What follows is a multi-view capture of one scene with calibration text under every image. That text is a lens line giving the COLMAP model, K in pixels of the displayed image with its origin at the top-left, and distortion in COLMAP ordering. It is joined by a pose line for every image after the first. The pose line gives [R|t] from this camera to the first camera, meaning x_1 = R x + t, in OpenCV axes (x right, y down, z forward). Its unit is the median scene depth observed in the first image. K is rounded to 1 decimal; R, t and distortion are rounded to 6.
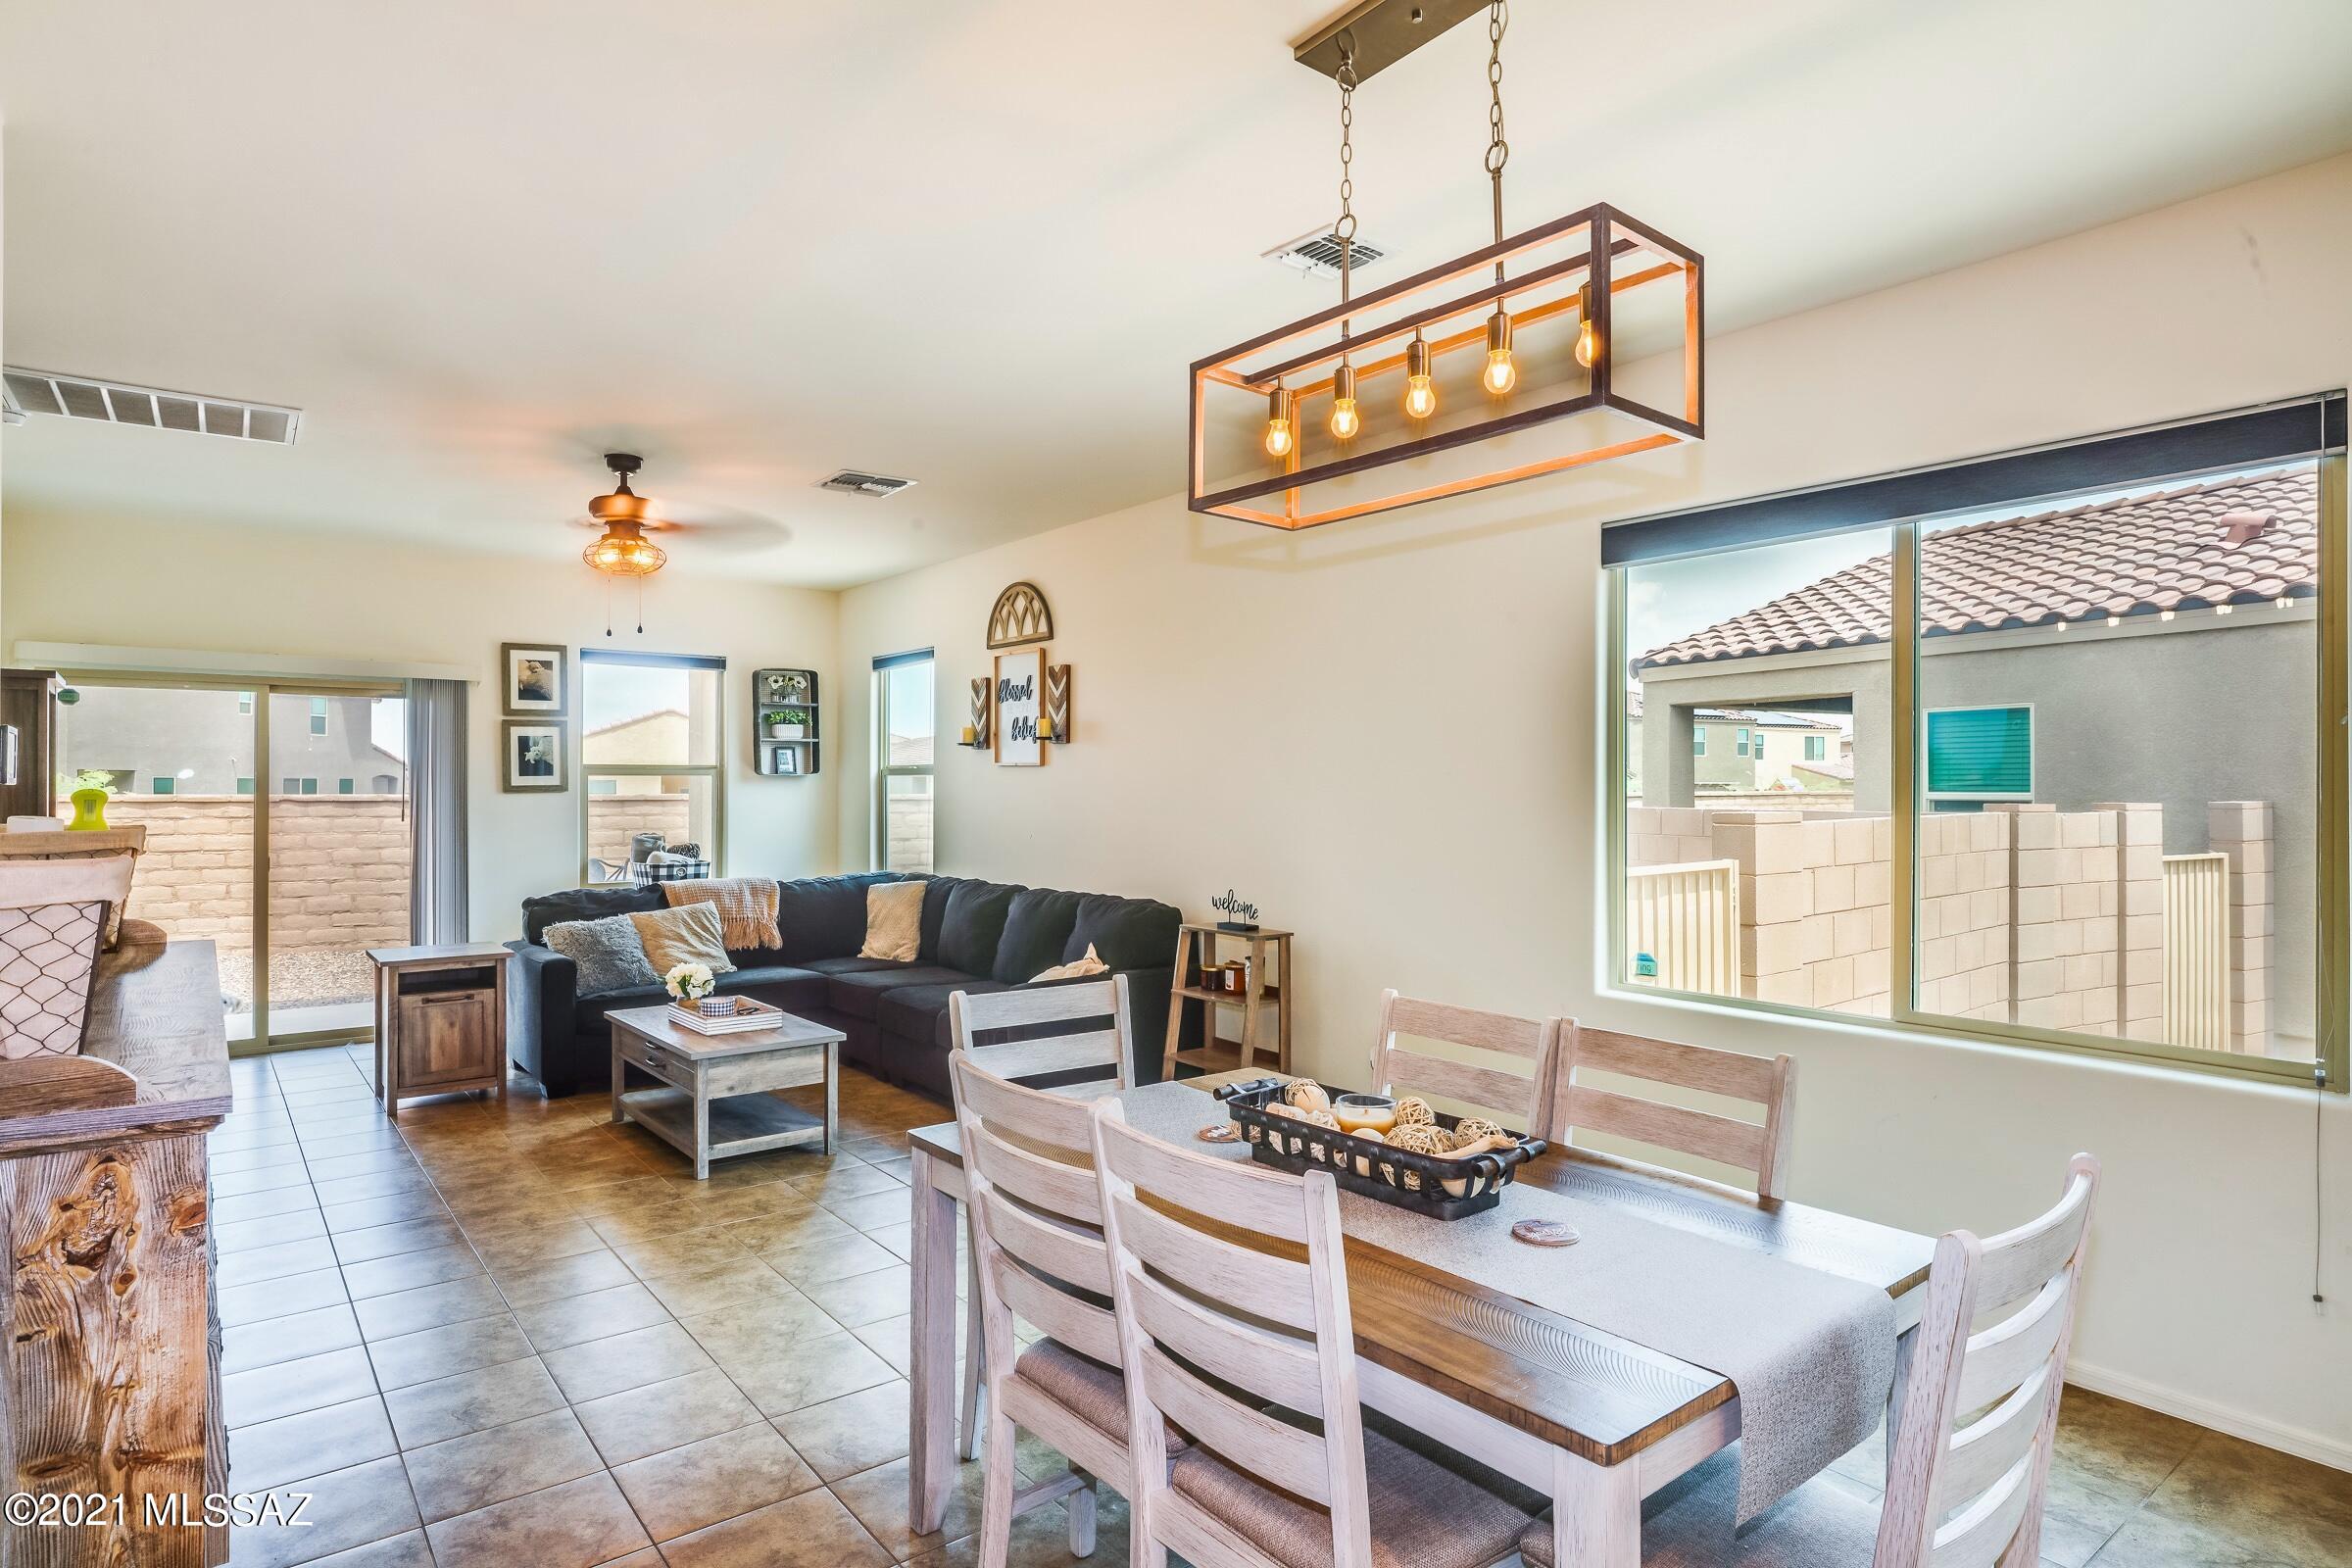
lens RADIAL K [[1283.4, 0, 1191.7], [0, 1283.4, 777.4], [0, 0, 1]] dist [-0.000300, 0.000810]
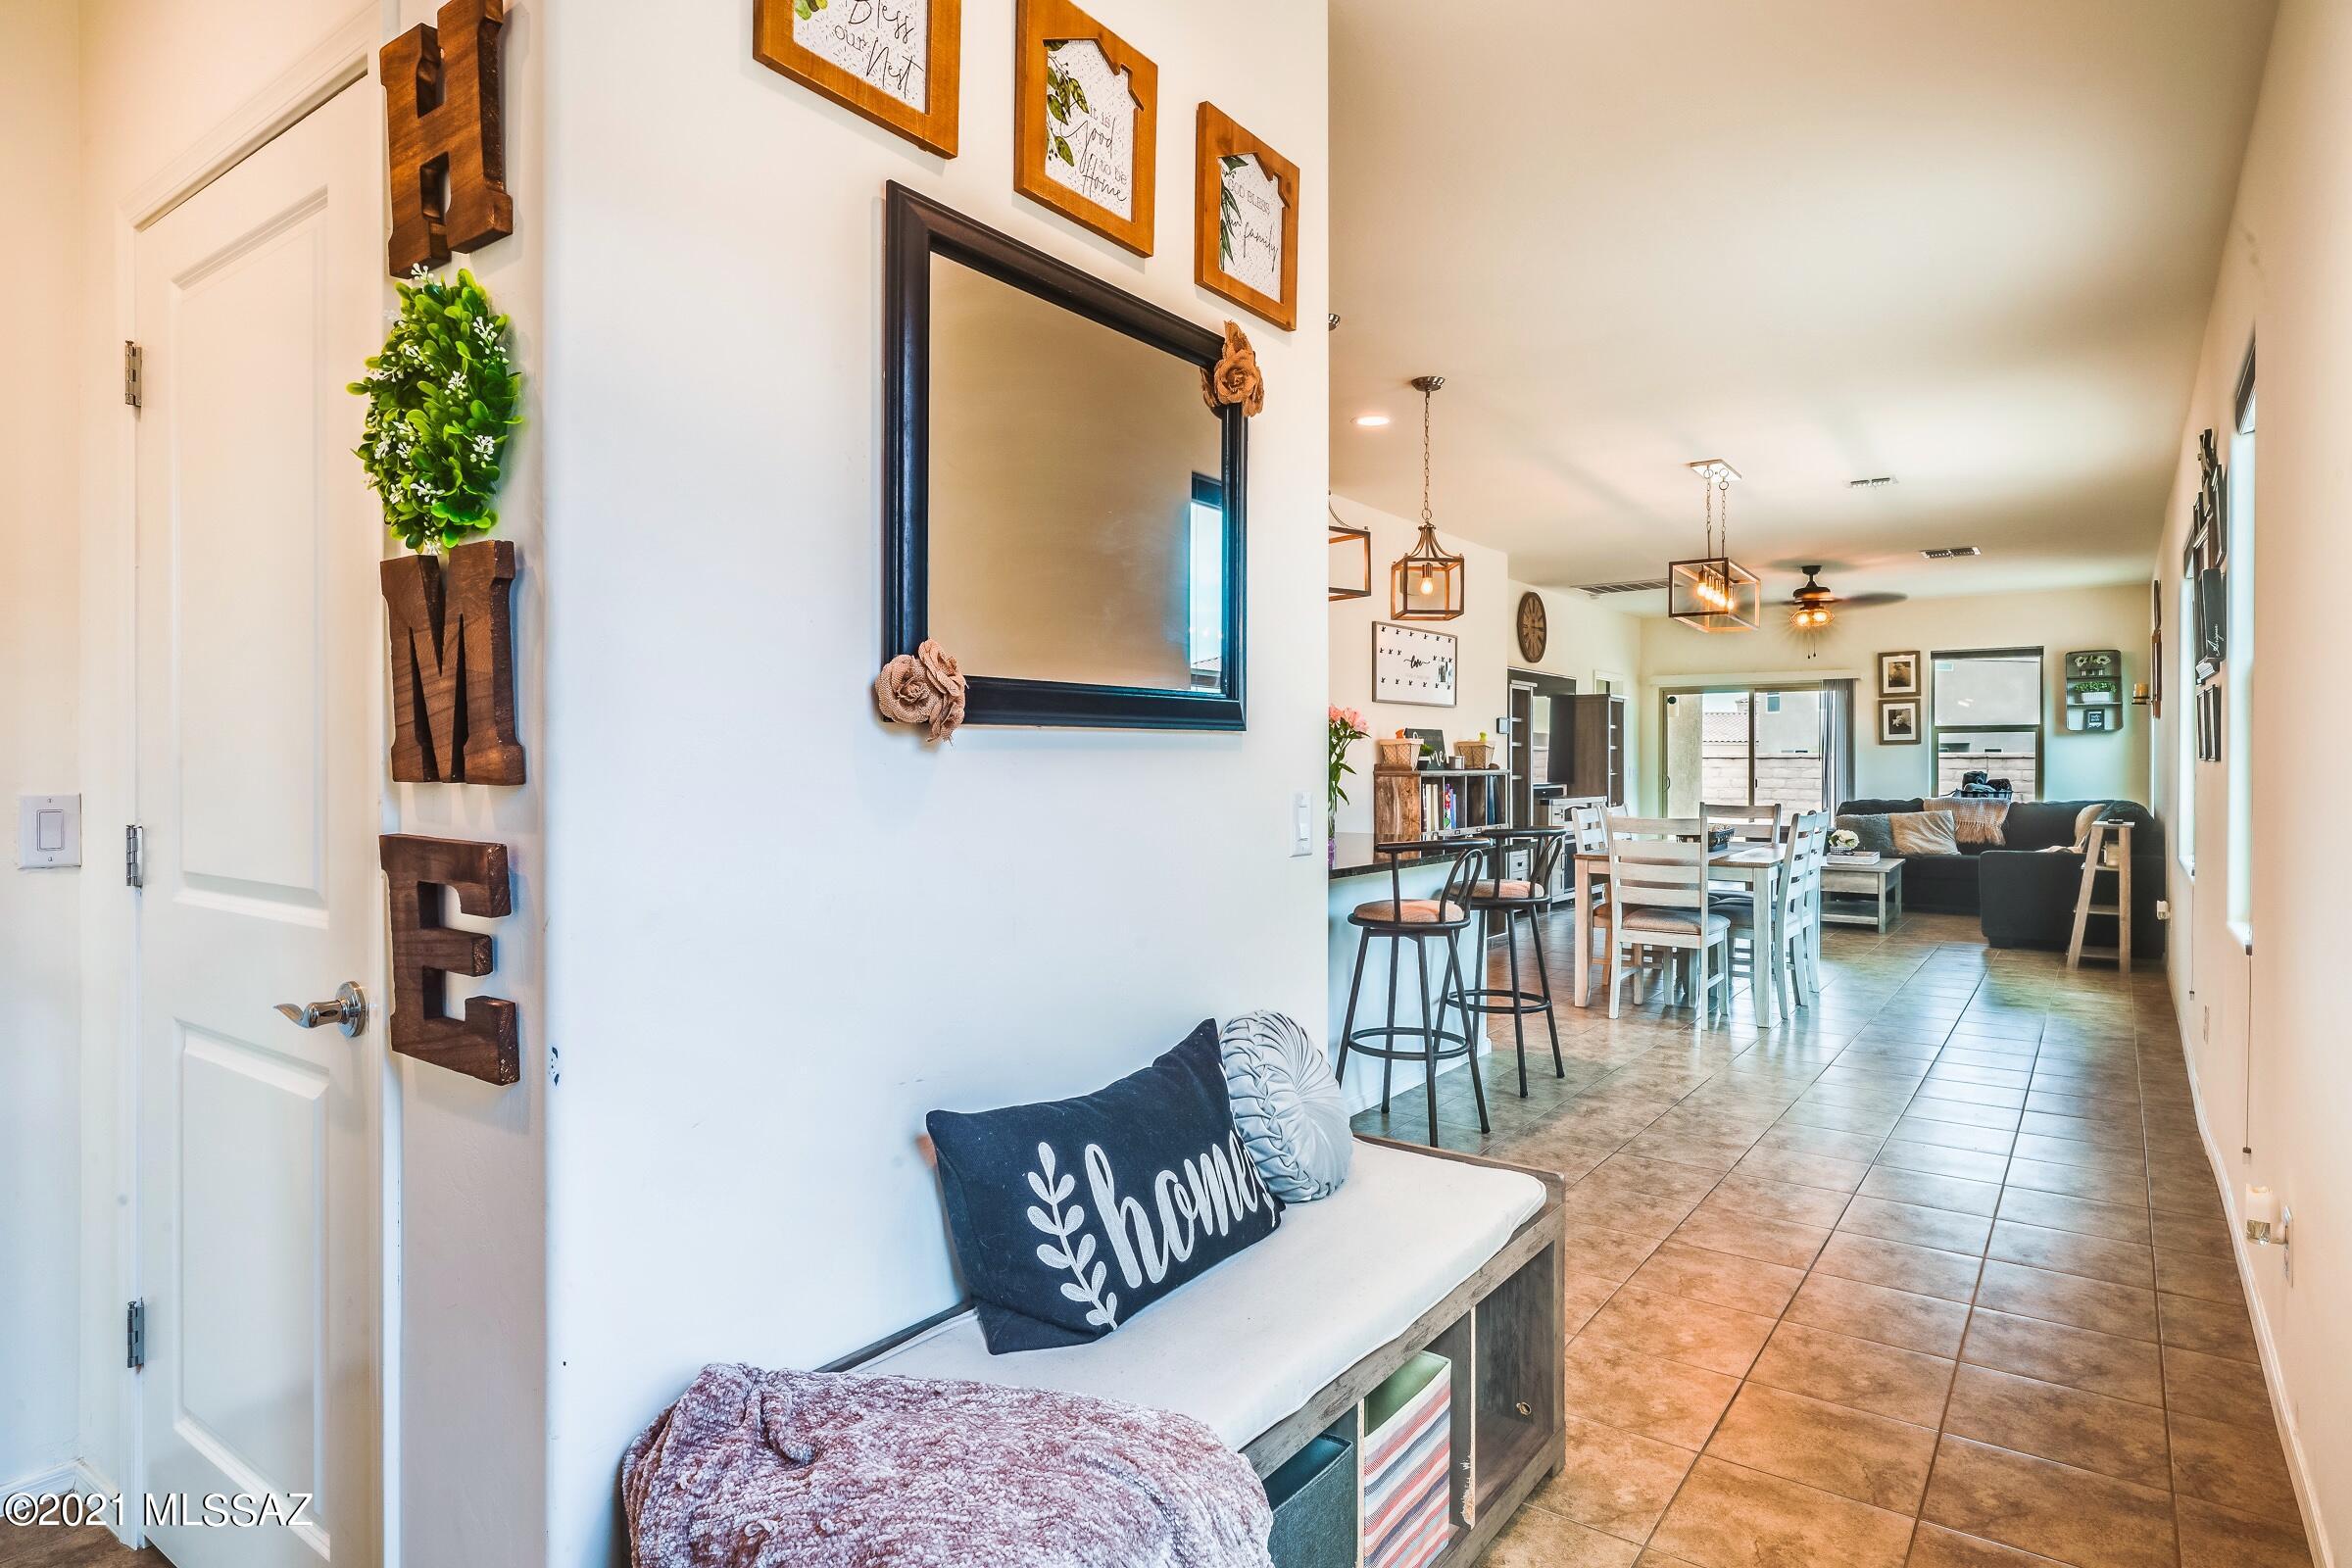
lens RADIAL K [[1283.8, 0, 1172.7], [0, 1283.8, 764.7], [0, 0, 1]] dist [-0.001769, 0.000346]
pose [[0.262834, 0.002777, -0.964837, 0.812042], [0.006668, 0.999967, 0.004694, 0.023953], [0.964818, -0.007668, 0.262807, -0.306689]]
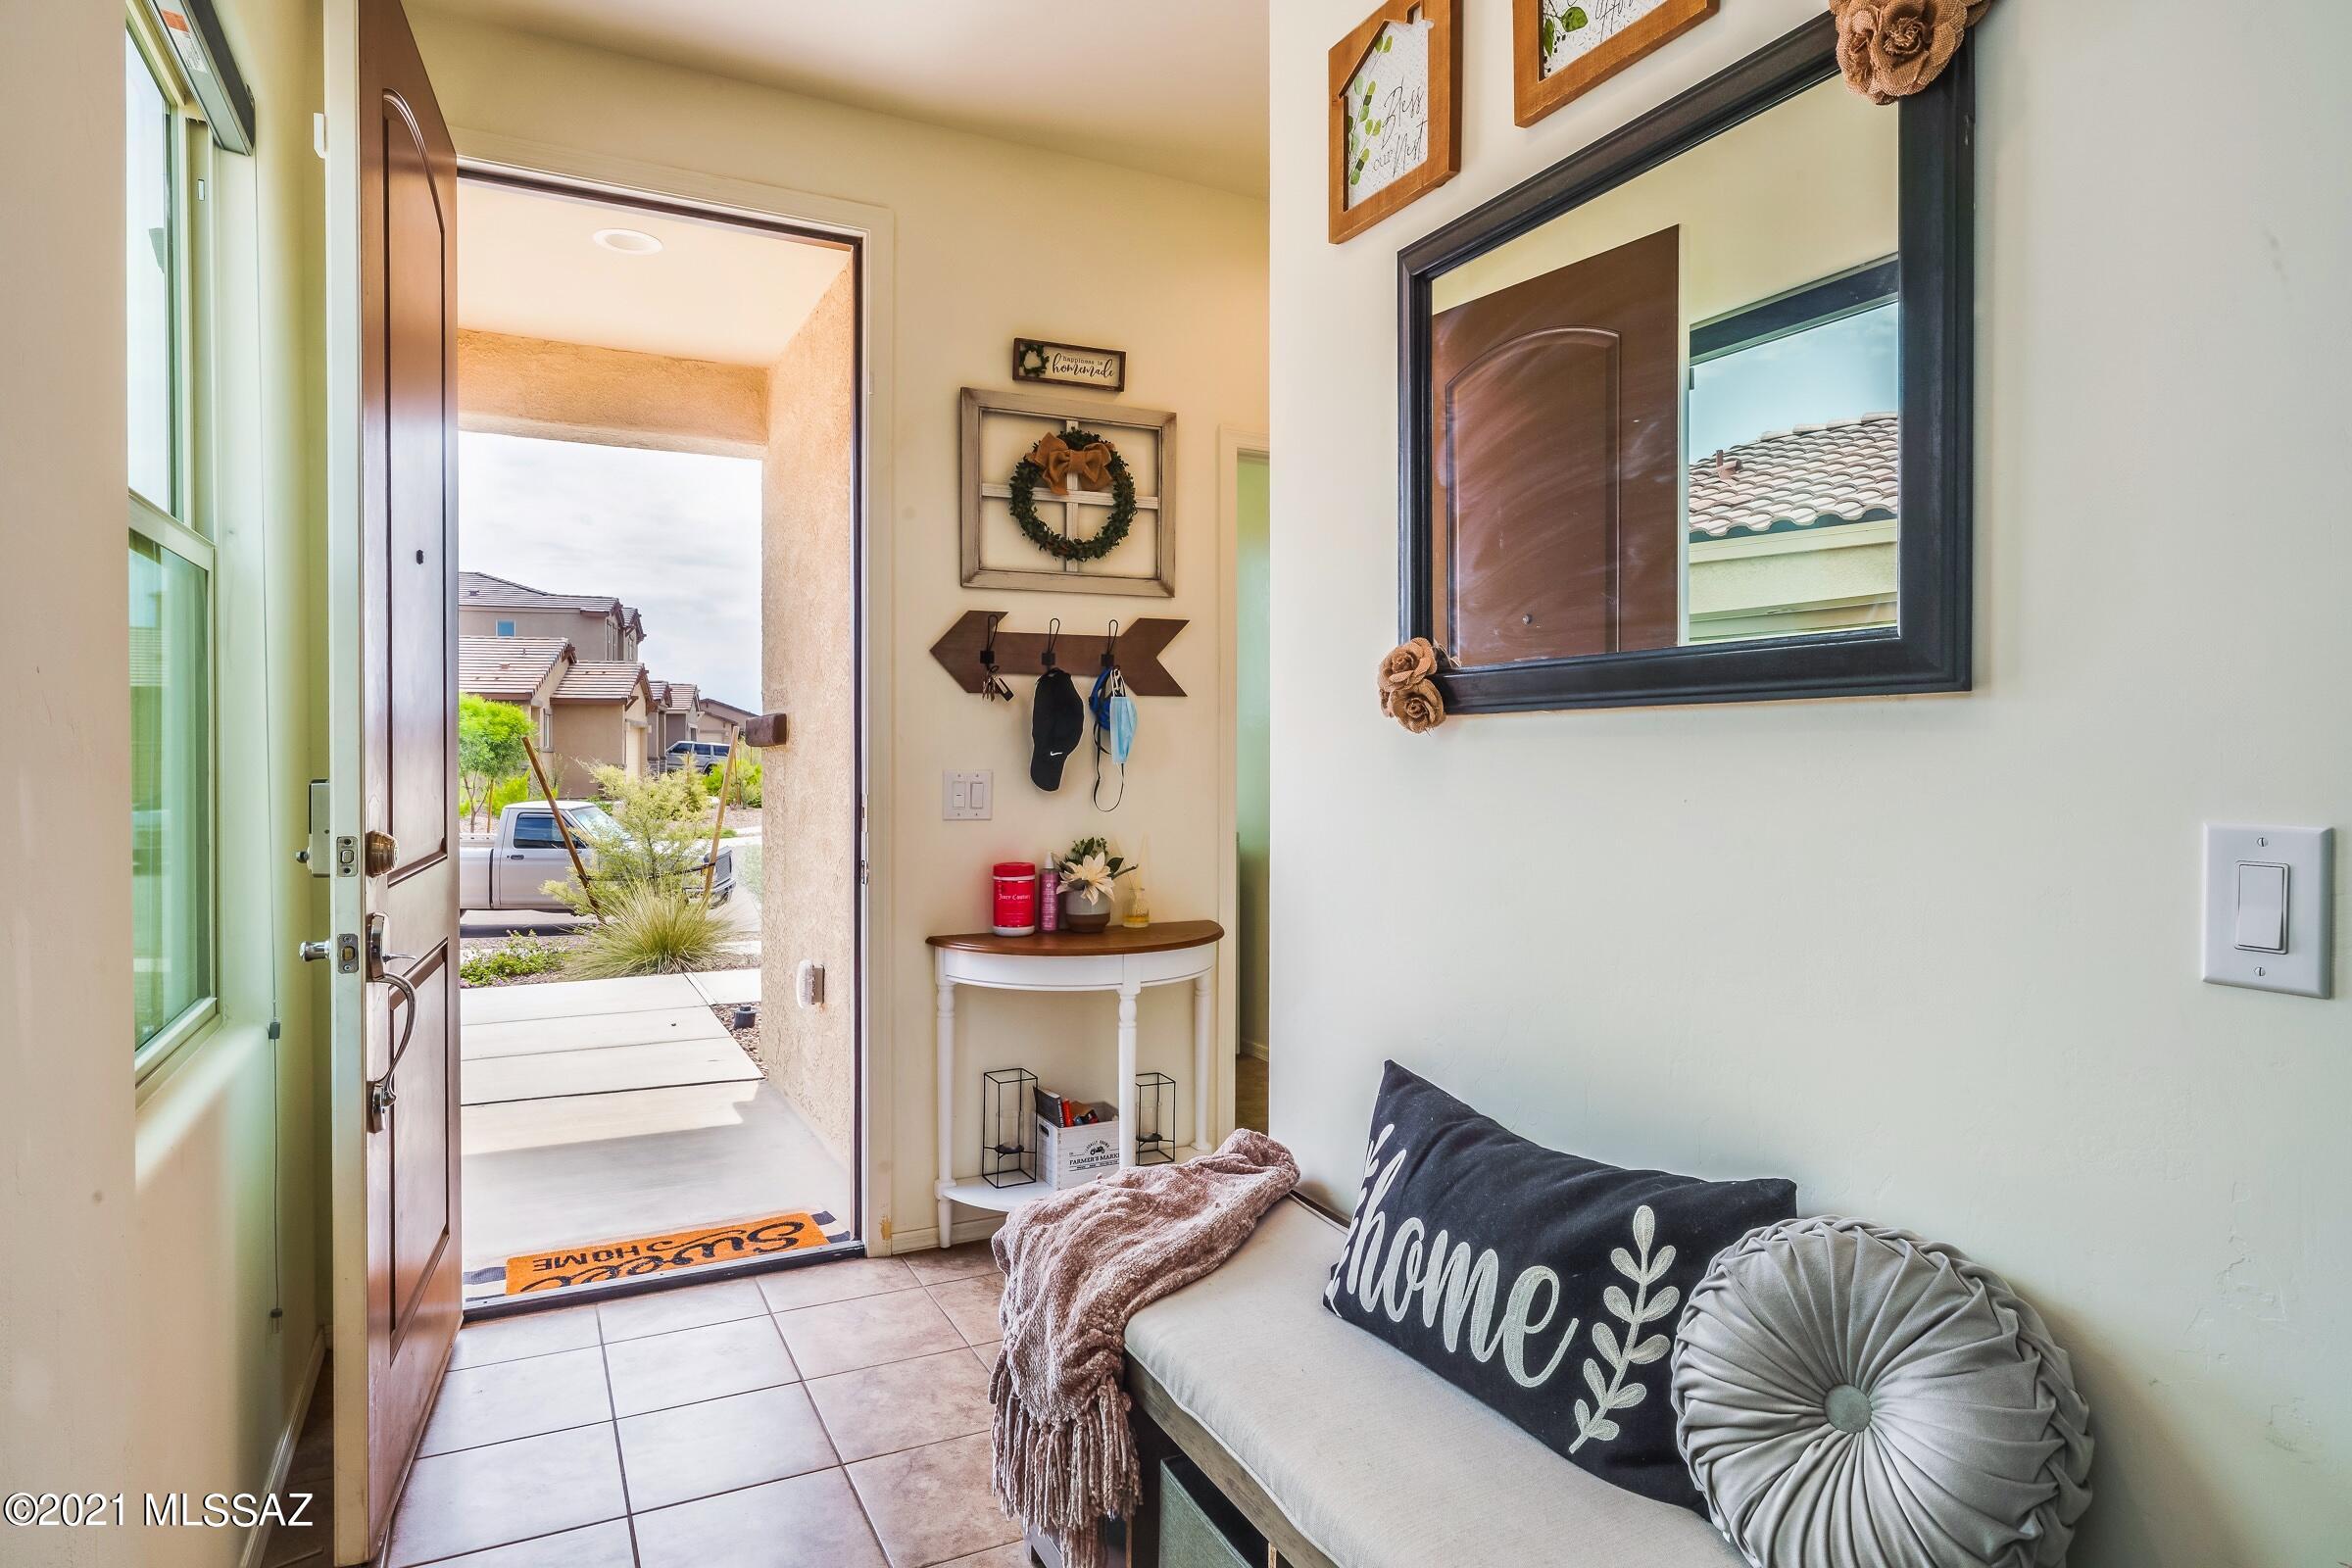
lens RADIAL K [[1283.4, 0, 1191.7], [0, 1283.4, 777.4], [0, 0, 1]] dist [-0.000300, 0.000810]
pose [[-0.982995, -0.010225, 0.183346, 0.628380], [-0.007783, 0.999871, 0.014032, 0.025696], [-0.183466, 0.012366, -0.982948, -0.091712]]
